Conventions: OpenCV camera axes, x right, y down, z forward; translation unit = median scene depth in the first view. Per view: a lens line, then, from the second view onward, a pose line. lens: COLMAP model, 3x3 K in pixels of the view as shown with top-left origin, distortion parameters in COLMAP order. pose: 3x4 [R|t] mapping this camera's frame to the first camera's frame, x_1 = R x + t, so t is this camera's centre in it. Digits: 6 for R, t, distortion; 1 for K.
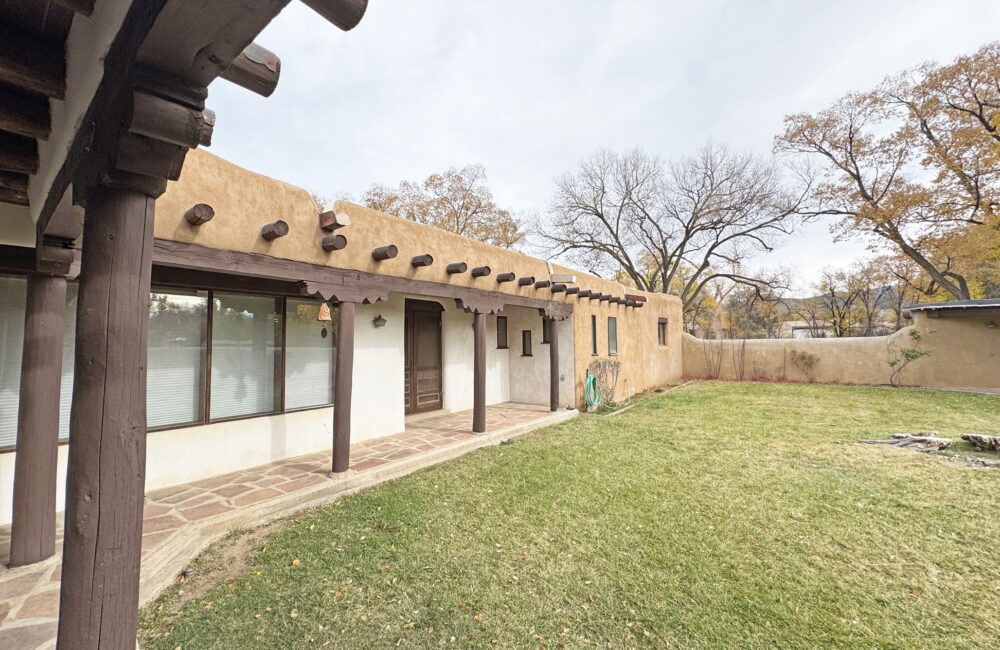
lens RADIAL K [[397.2, 0, 501.4], [0, 397.2, 323.8], [0, 0, 1]] dist [-0.002768, 0.000591]
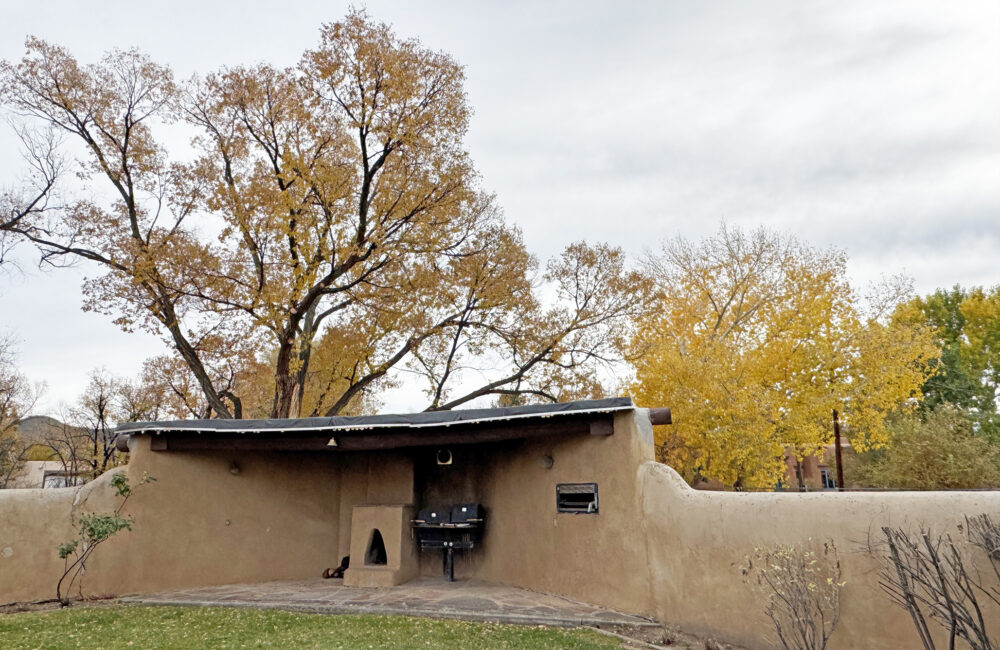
lens RADIAL K [[642.4, 0, 499.1], [0, 642.4, 325.9], [0, 0, 1]] dist [-0.003308, 0.000769]
pose [[0.355898, 0.236046, 0.904223, 0.305255], [-0.035440, 0.970288, -0.239343, 0.007502], [-0.933853, 0.053136, 0.353689, 0.191390]]
